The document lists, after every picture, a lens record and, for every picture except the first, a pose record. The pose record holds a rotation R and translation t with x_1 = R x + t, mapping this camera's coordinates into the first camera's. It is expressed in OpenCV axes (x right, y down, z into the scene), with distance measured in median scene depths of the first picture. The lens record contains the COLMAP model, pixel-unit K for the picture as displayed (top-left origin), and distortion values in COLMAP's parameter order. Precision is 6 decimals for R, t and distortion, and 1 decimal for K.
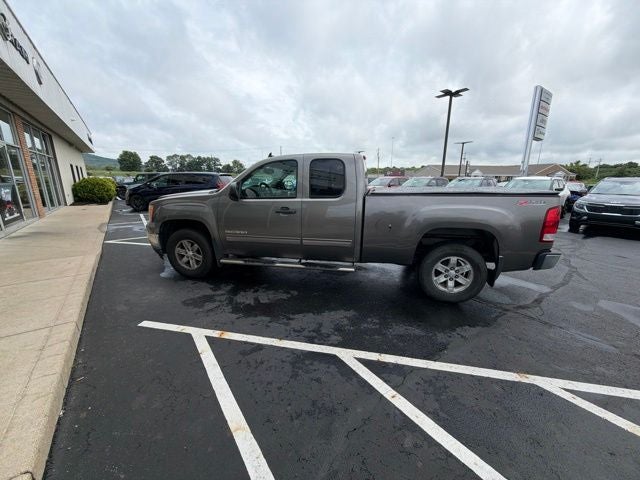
lens RADIAL K [[254.0, 0, 320.0], [0, 254.0, 240.0], [0, 0, 1]] dist [-0.000830, 0.000098]
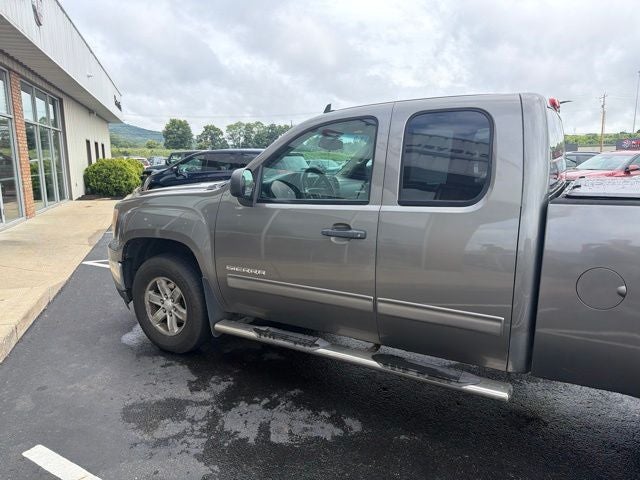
lens RADIAL K [[448.7, 0, 316.5], [0, 448.7, 237.5], [0, 0, 1]] dist [0.085249, -0.133203]
pose [[0.944309, 0.047522, -0.325612, 0.064871], [-0.067807, 0.996382, -0.051228, -0.054527], [0.321999, 0.070454, 0.944115, 0.221208]]
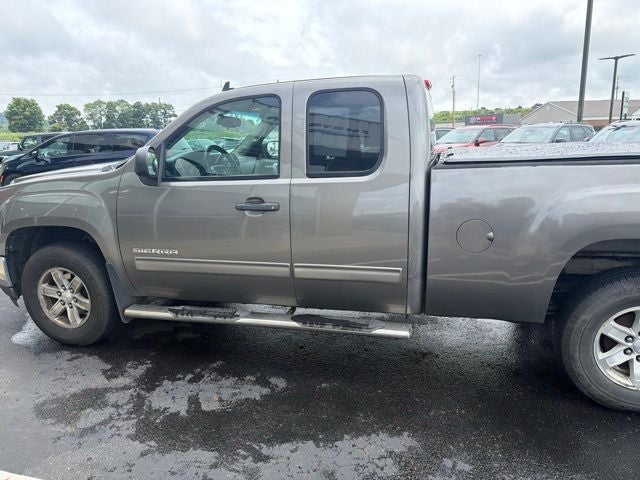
lens RADIAL K [[448.5, 0, 319.1], [0, 448.5, 234.5], [0, 0, 1]] dist [0.058839, -0.080974]
pose [[0.997504, -0.017248, -0.068473, 0.029231], [0.015909, 0.999672, -0.020050, -0.038176], [0.068796, 0.018910, 0.997451, 0.169503]]
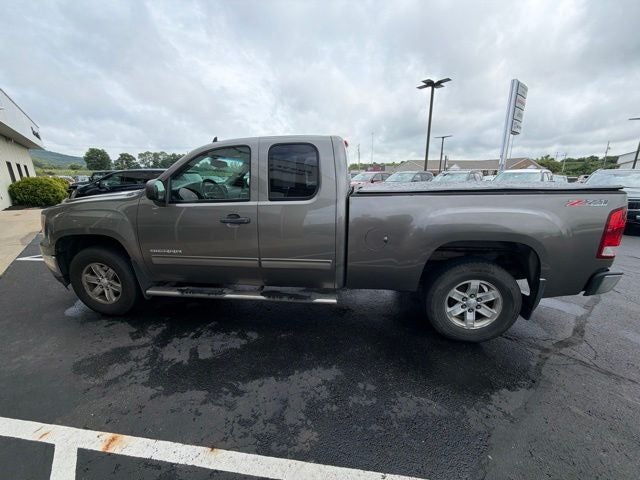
lens RADIAL K [[254.0, 0, 320.0], [0, 254.0, 240.0], [0, 0, 1]] dist [-0.000830, 0.000098]
pose [[0.997393, -0.029492, 0.065857, 0.041548], [0.028654, 0.999496, 0.013630, -0.054944], [-0.066226, -0.011707, 0.997736, 0.261220]]
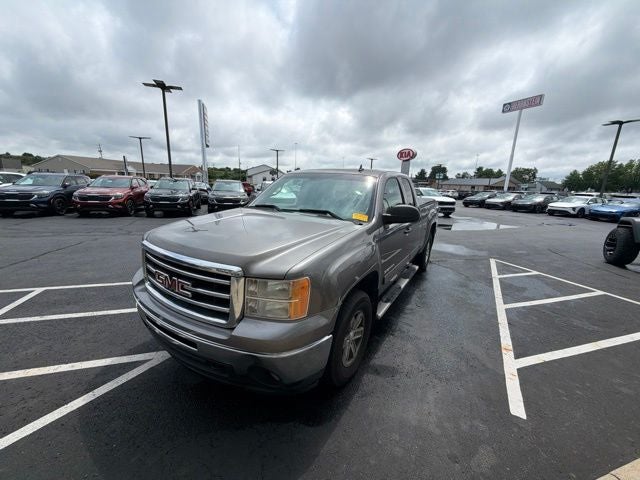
lens RADIAL K [[254.0, 0, 320.0], [0, 254.0, 240.0], [0, 0, 1]] dist [-0.000830, 0.000098]
pose [[0.342251, -0.198485, 0.918405, -1.013428], [0.186152, 0.972383, 0.140780, -0.245285], [-0.920984, 0.122781, 0.369747, 0.835122]]
